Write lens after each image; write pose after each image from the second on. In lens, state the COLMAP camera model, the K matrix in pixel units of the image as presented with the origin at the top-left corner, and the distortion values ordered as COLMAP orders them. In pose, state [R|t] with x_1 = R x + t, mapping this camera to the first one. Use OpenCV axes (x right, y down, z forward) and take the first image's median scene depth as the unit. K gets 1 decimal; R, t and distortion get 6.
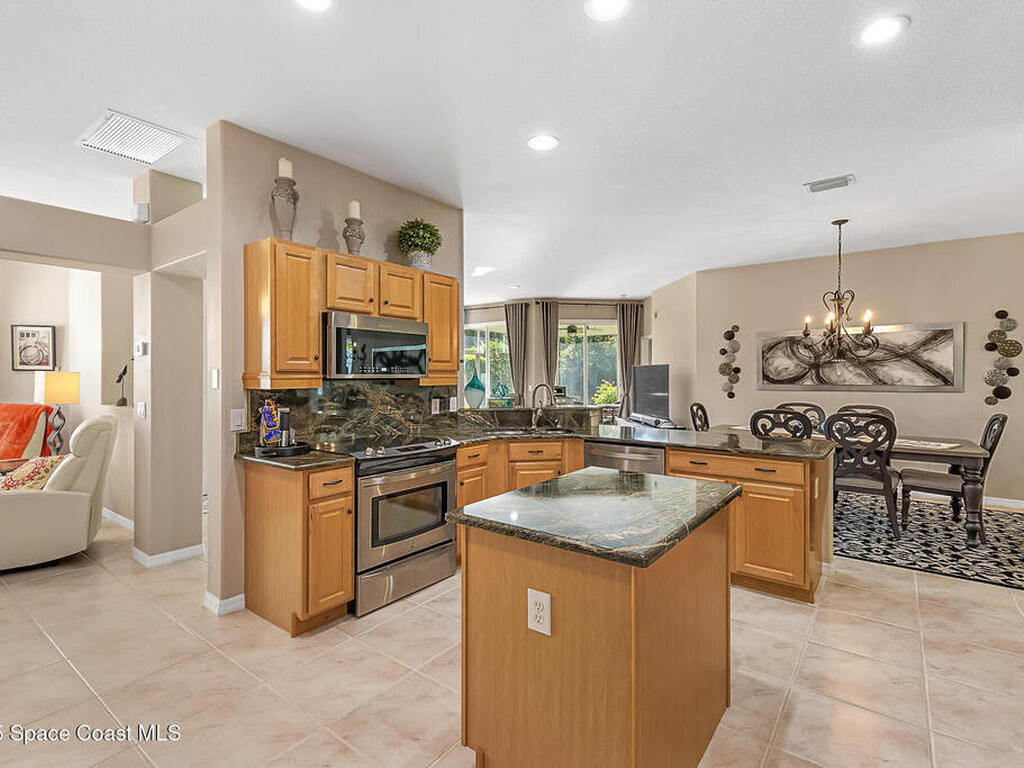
lens RADIAL K [[499.6, 0, 510.3], [0, 499.6, 376.0], [0, 0, 1]] dist [0.001871, 0.001227]
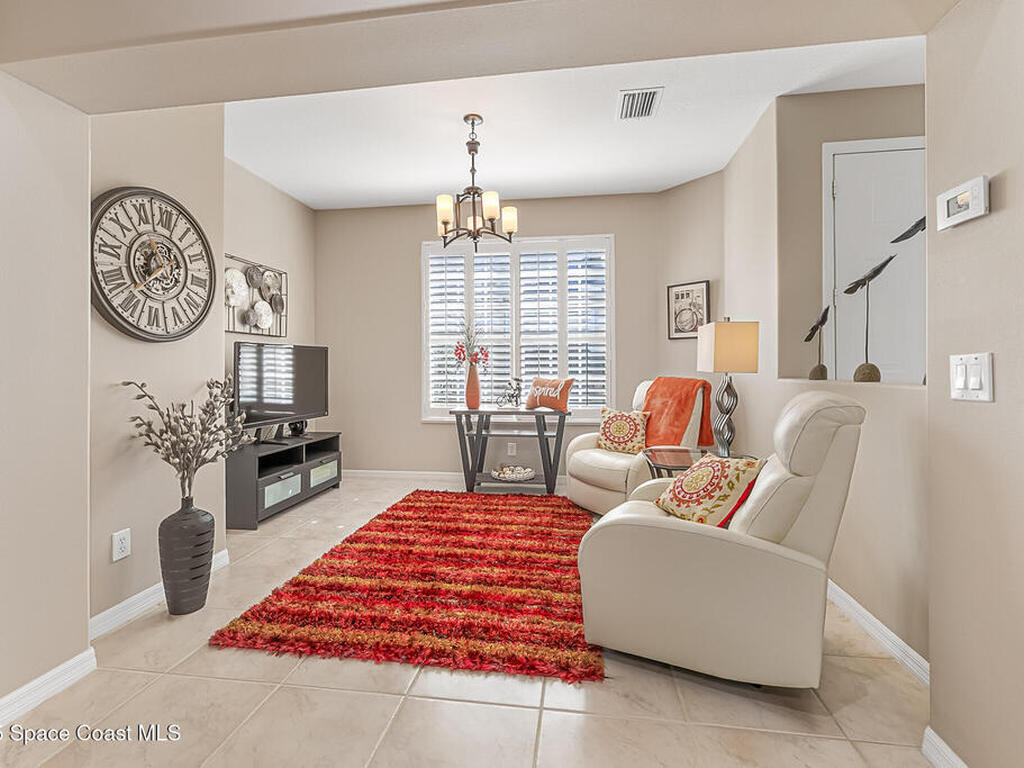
lens RADIAL K [[499.6, 0, 516.0], [0, 499.6, 365.9], [0, 0, 1]] dist [0.001871, 0.001227]
pose [[0.493004, -0.006824, -0.870000, -0.413453], [-0.002168, 0.999957, -0.009071, 0.046472], [0.870024, 0.006358, 0.492968, 0.383536]]
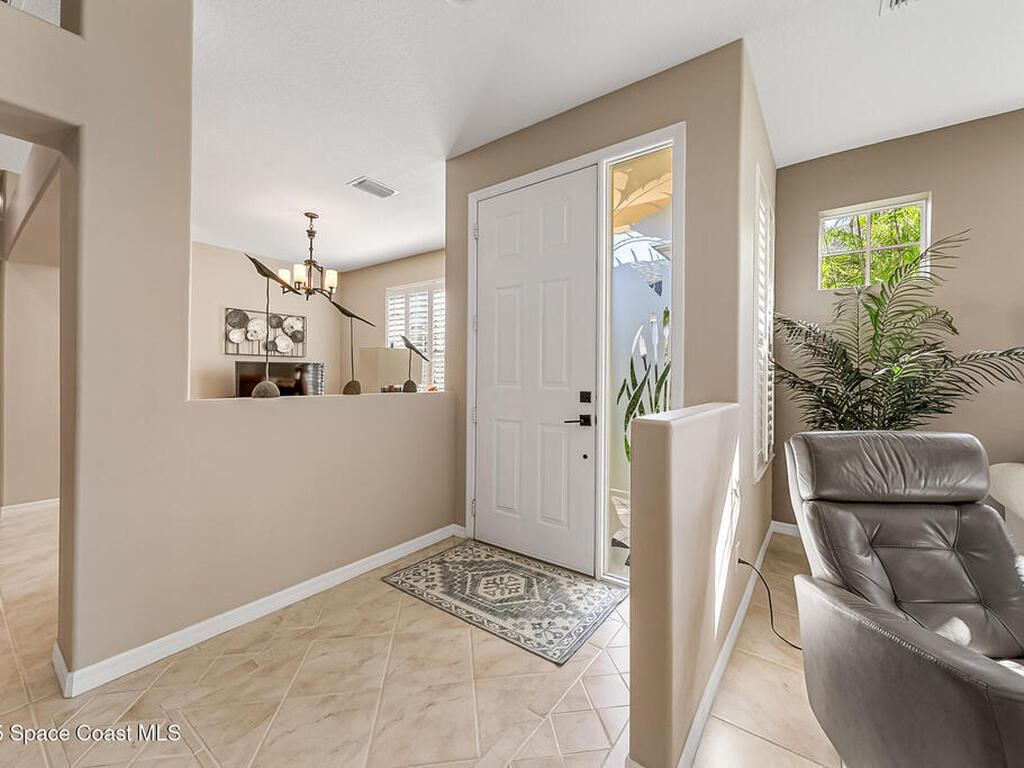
lens RADIAL K [[434.0, 0, 508.9], [0, 434.0, 374.3], [0, 0, 1]] dist [0.006772, -0.000926]
pose [[0.019409, -0.002722, -0.999808, -0.141755], [-0.014477, 0.999891, -0.003003, 0.031091], [0.999707, 0.014532, 0.019367, 1.029215]]
